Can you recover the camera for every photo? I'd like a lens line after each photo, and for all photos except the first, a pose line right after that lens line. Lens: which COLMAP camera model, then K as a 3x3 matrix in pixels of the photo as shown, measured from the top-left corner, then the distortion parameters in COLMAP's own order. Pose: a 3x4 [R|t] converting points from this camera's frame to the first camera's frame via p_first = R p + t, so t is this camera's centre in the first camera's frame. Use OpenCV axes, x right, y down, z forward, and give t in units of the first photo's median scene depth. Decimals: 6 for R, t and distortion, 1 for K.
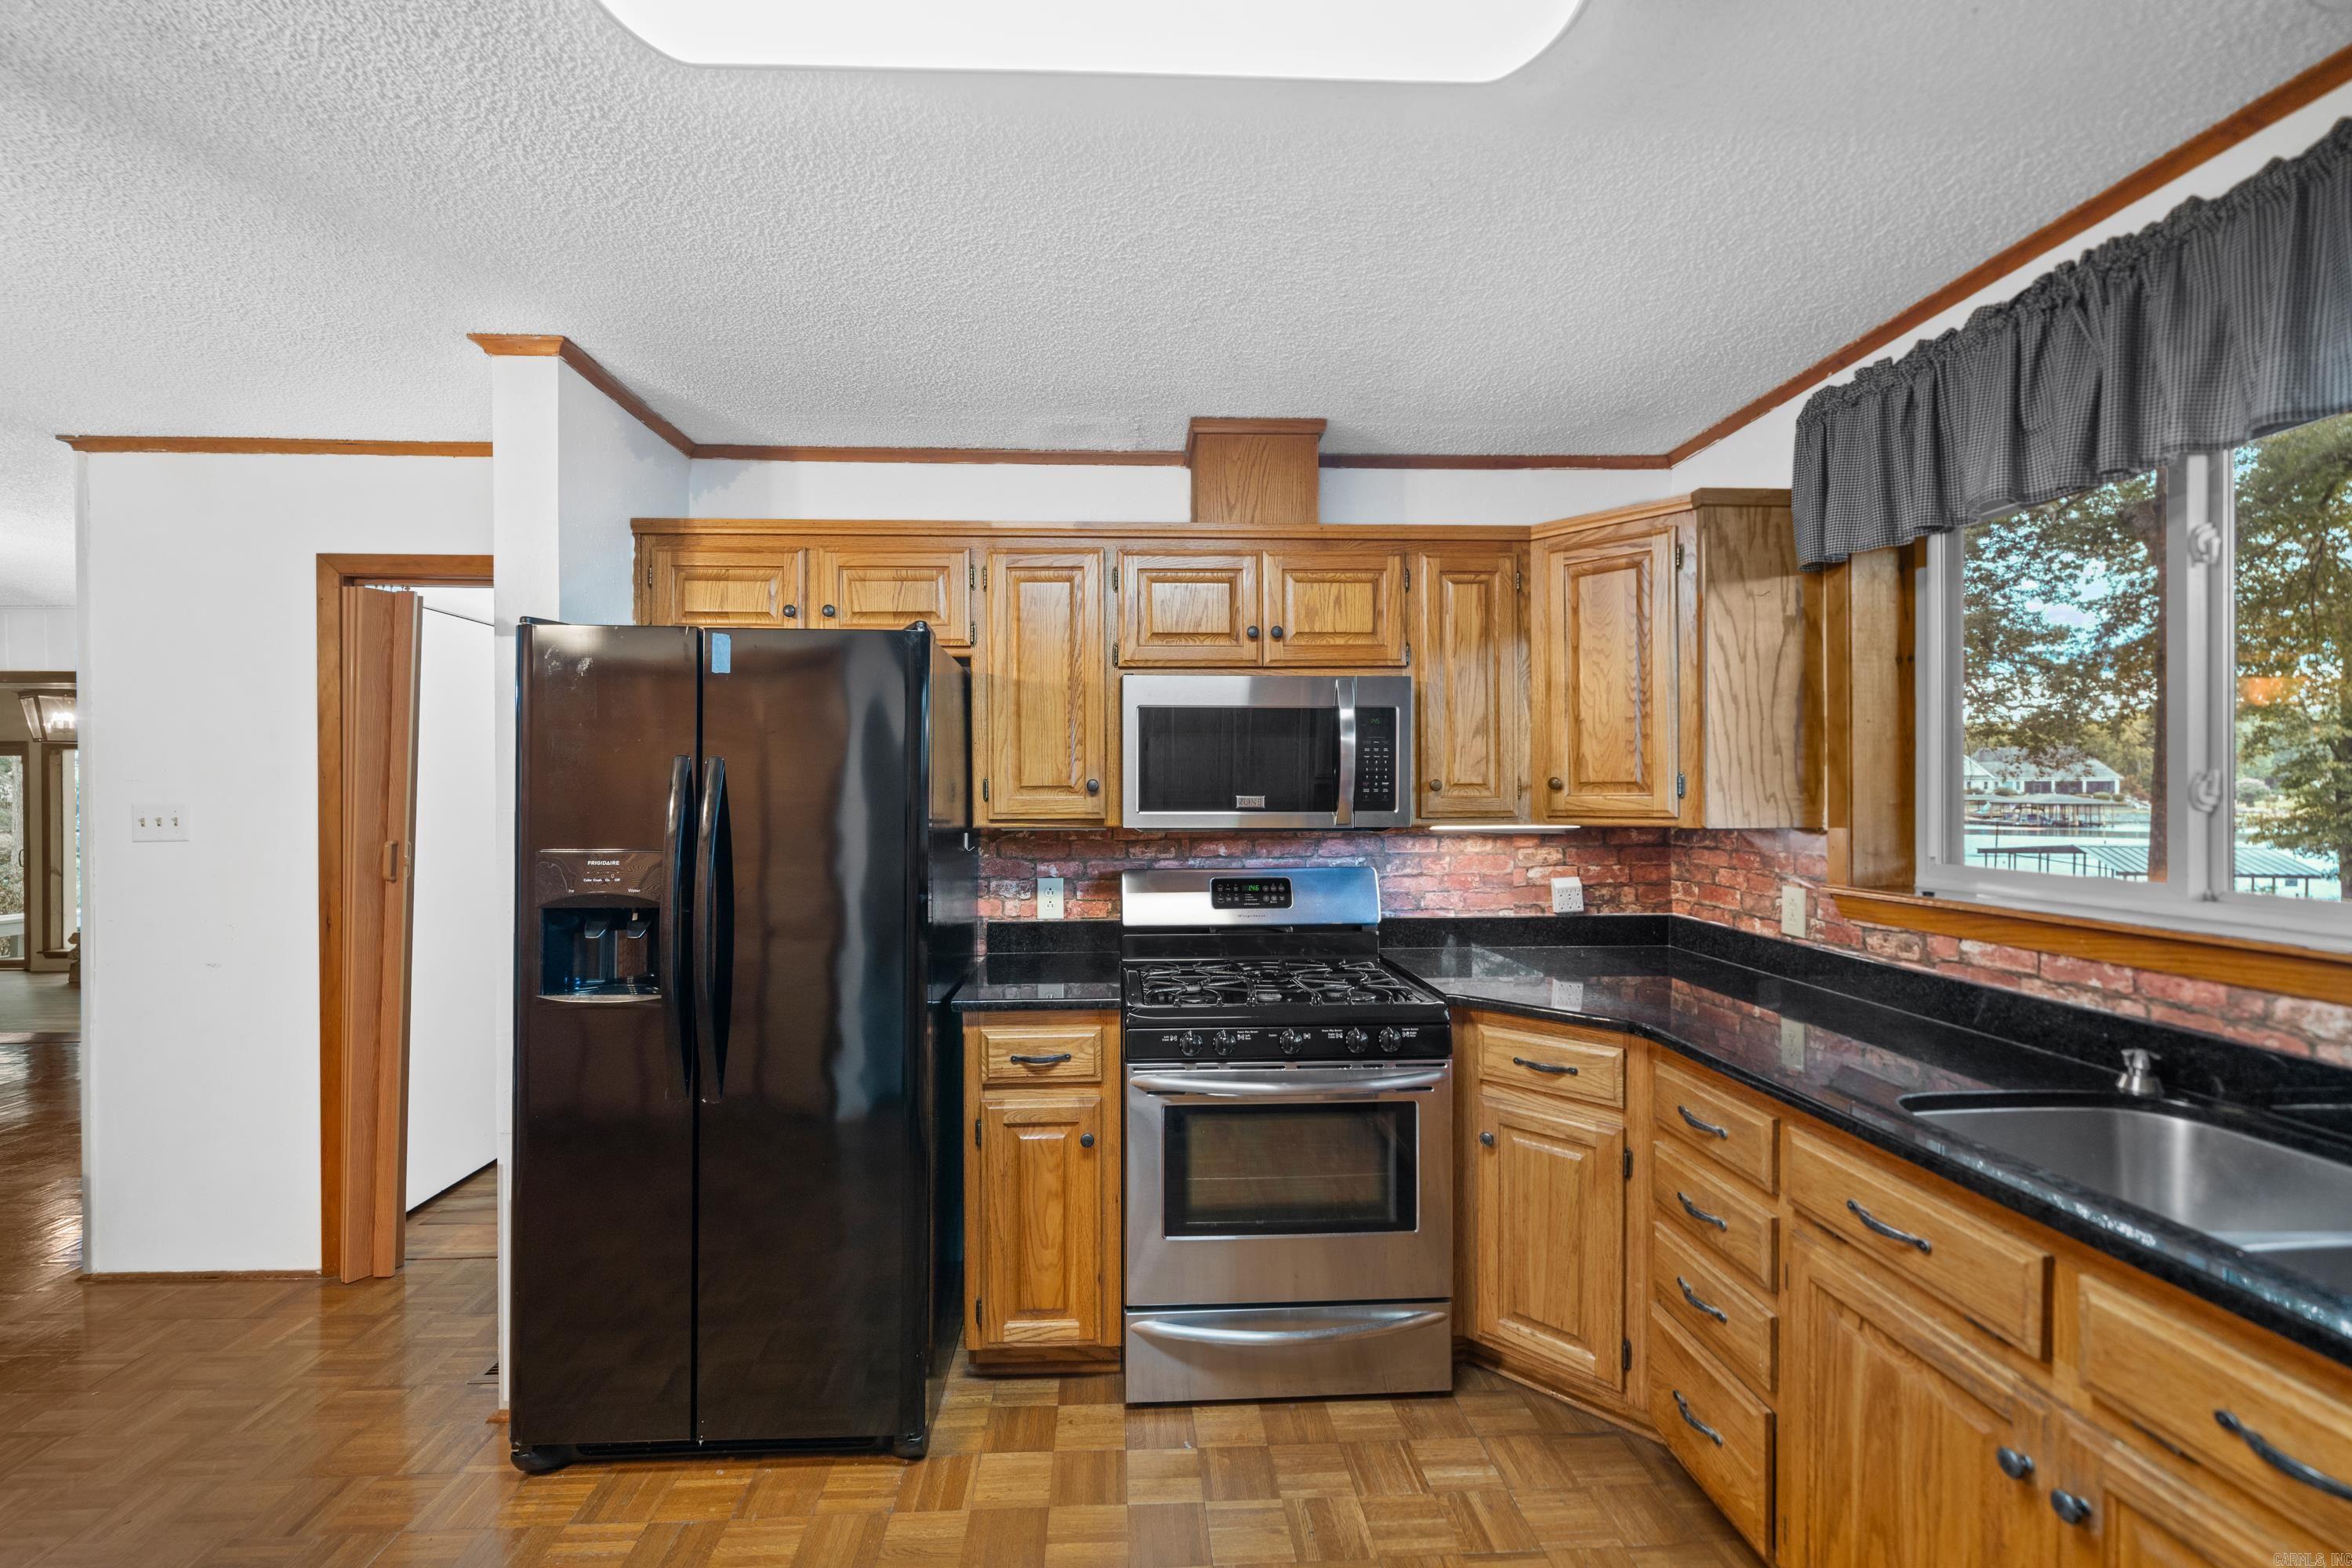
lens RADIAL K [[937.0, 0, 1168.6], [0, 937.0, 788.7], [0, 0, 1]] dist [0.001378, 0.000109]
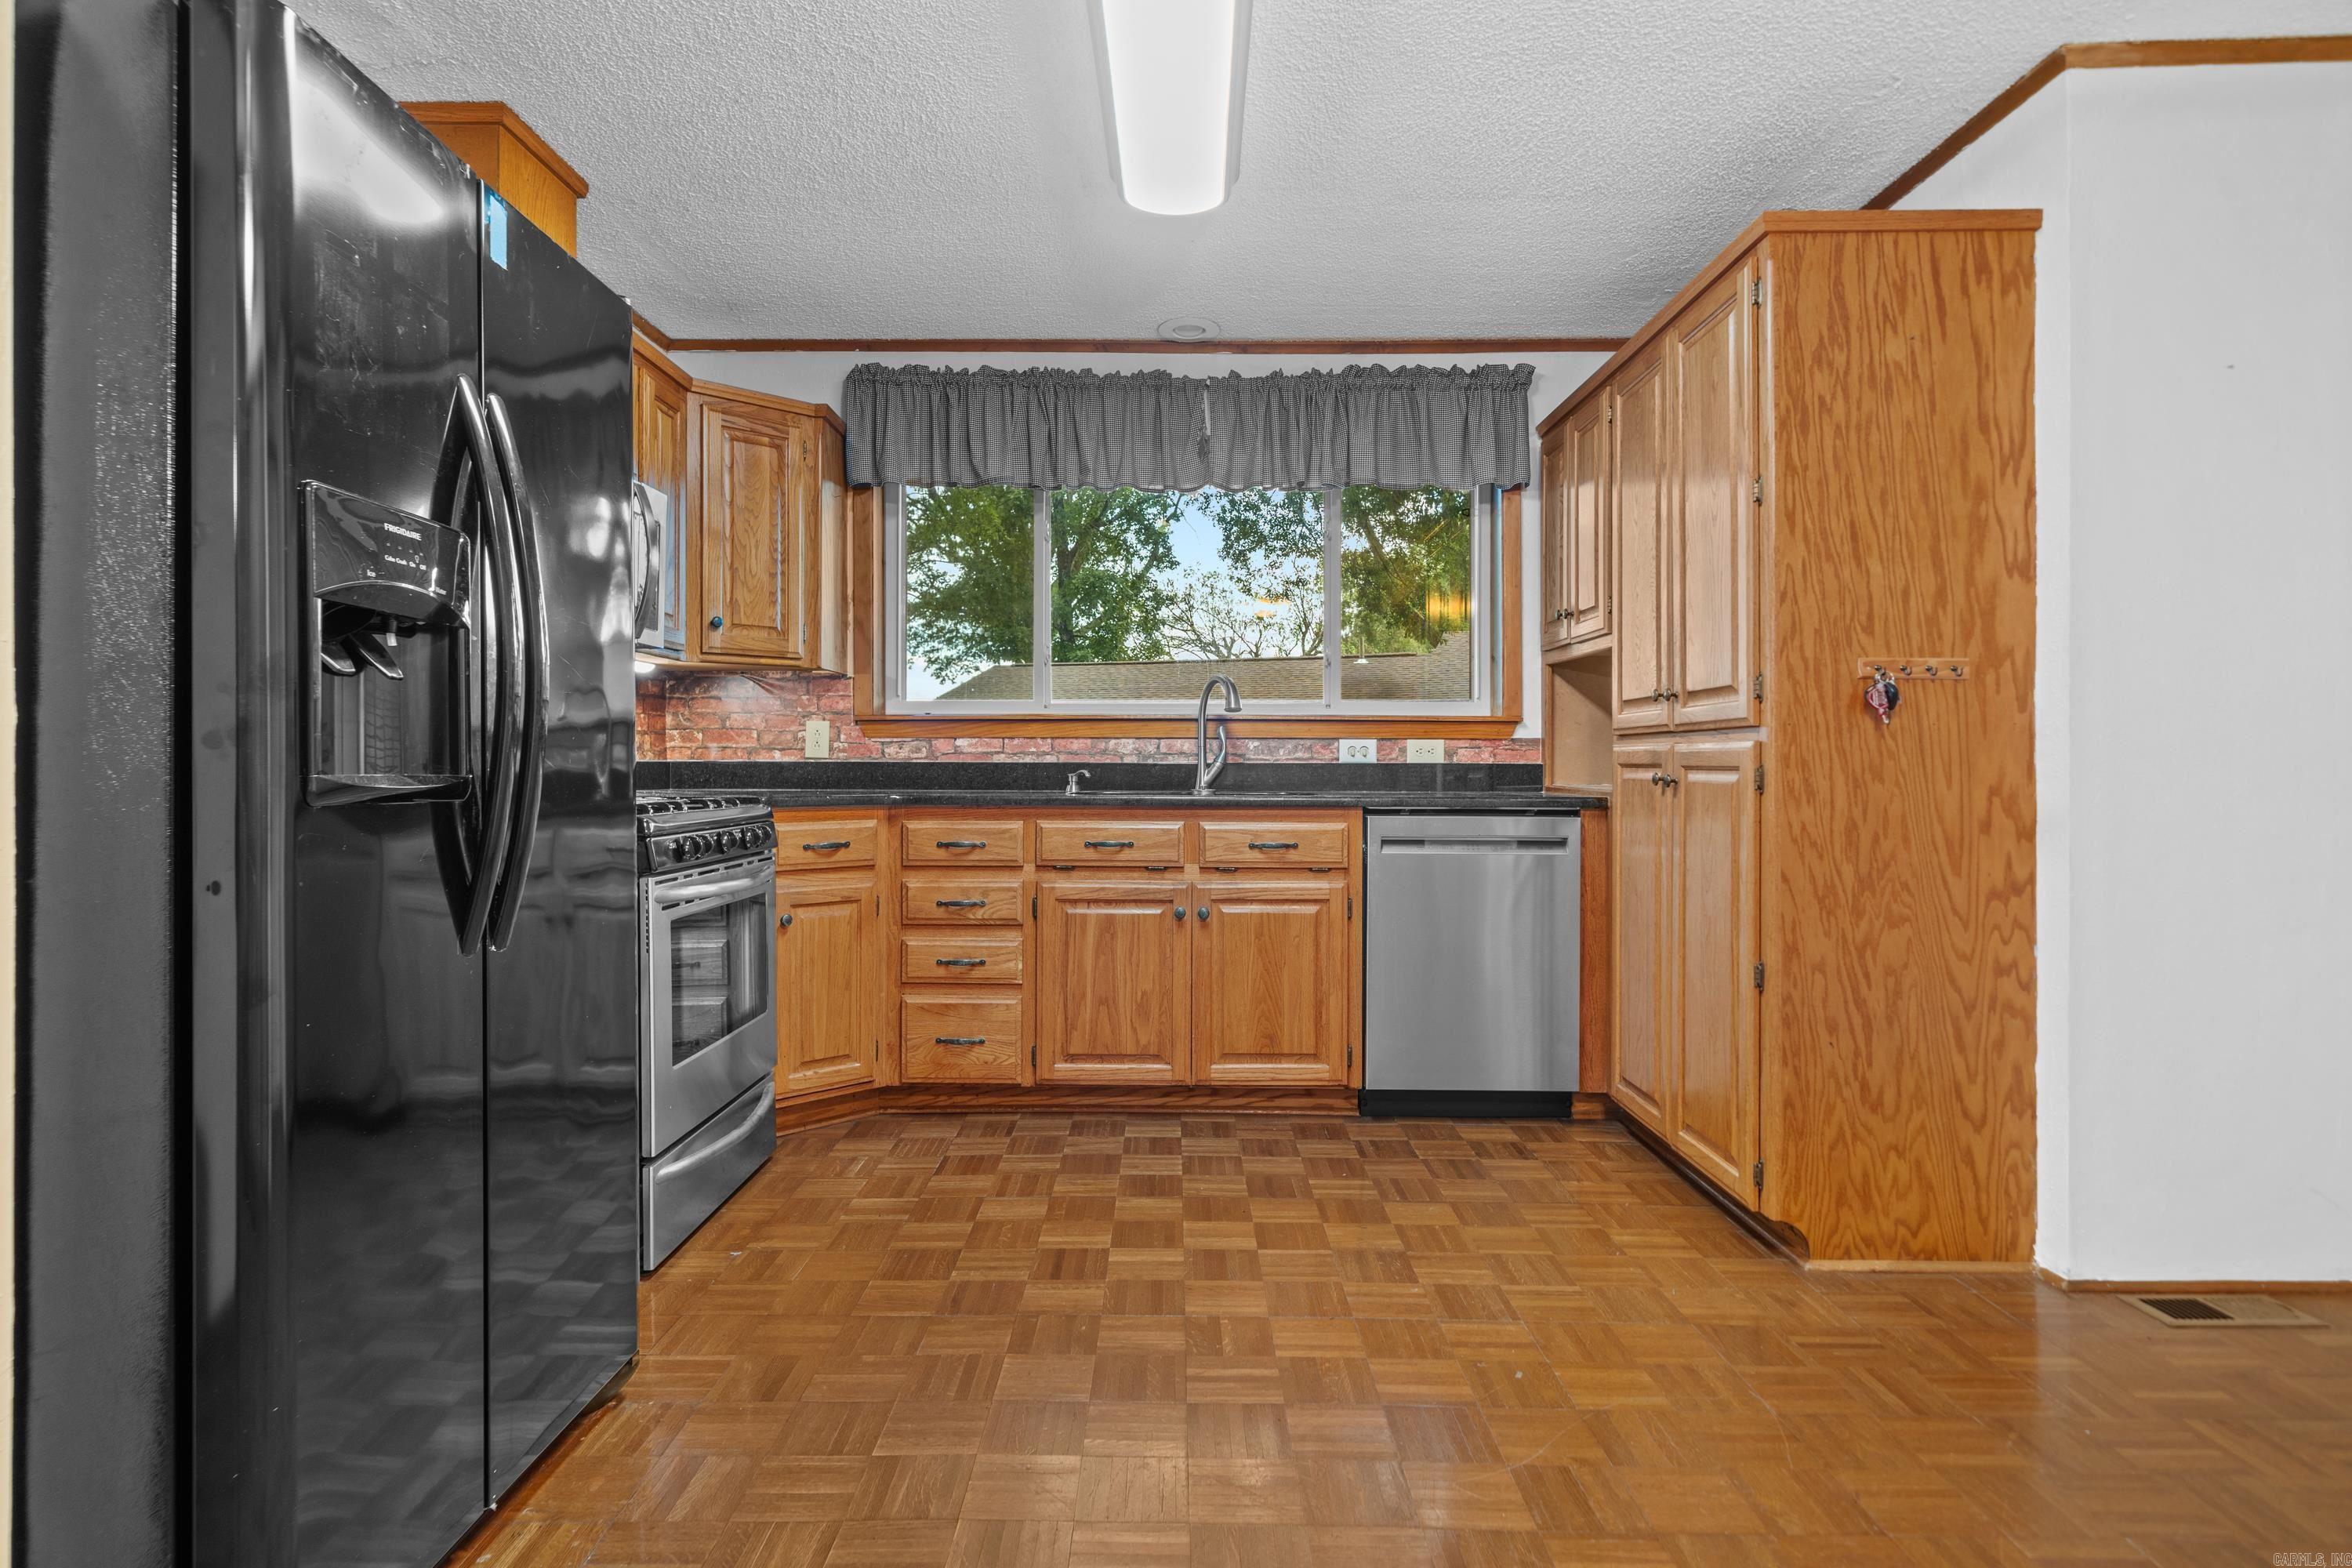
lens RADIAL K [[1223.8, 0, 1175.2], [0, 1223.8, 776.6], [0, 0, 1]] dist [-0.000037, -0.000029]
pose [[0.054675, -0.010532, 0.998449, -1.189039], [-0.003659, 0.999936, 0.010748, 0.188632], [-0.998498, -0.004241, 0.054633, 0.463296]]
